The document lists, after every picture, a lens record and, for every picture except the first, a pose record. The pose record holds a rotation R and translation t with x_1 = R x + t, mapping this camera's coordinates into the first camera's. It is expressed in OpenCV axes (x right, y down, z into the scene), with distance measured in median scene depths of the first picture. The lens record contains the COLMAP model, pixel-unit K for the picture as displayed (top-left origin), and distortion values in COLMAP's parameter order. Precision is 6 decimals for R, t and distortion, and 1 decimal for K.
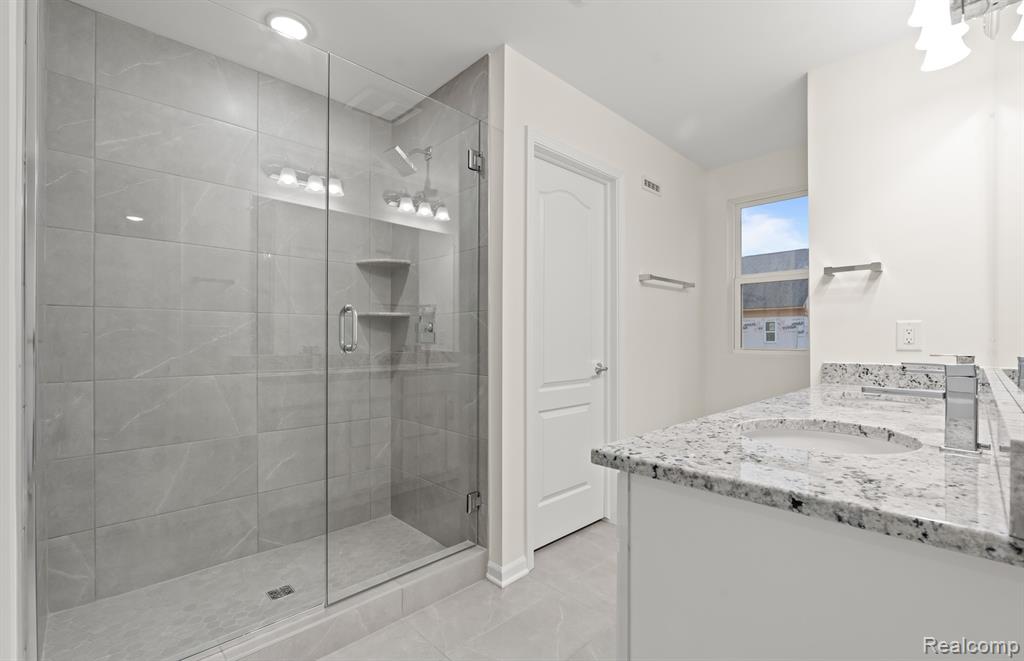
lens RADIAL K [[467.0, 0, 512.5], [0, 467.0, 337.2], [0, 0, 1]] dist [-0.002331, -0.000555]
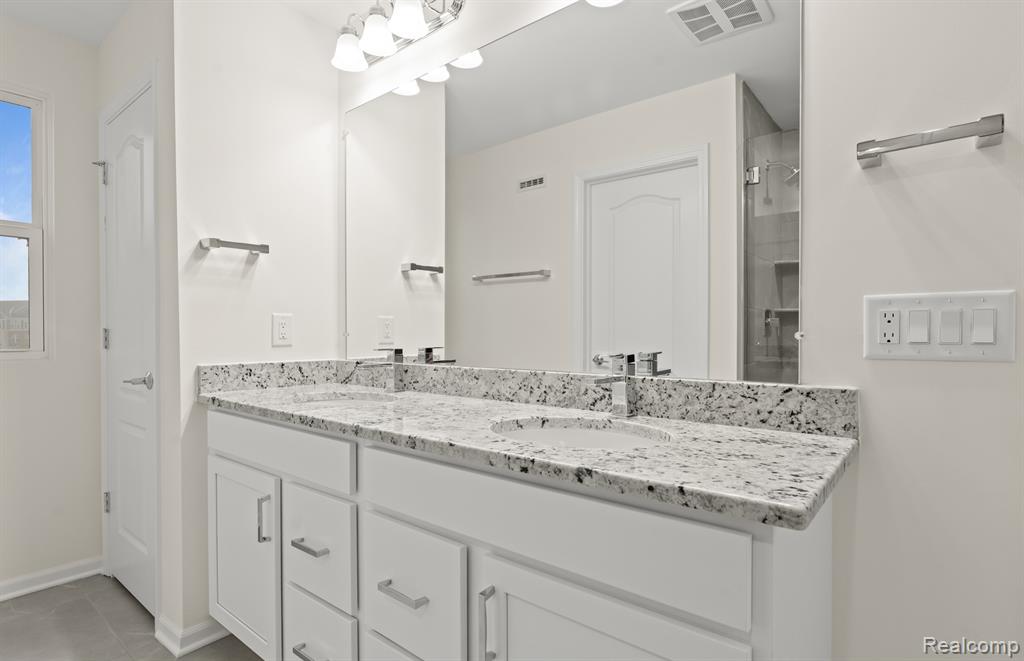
lens RADIAL K [[523.3, 0, 511.7], [0, 523.3, 333.8], [0, 0, 1]] dist [-0.000704, -0.000092]
pose [[-0.091910, -0.005824, 0.995750, -0.220802], [-0.003773, 0.999978, 0.005500, -0.002690], [-0.995760, -0.003251, -0.091930, 0.630411]]
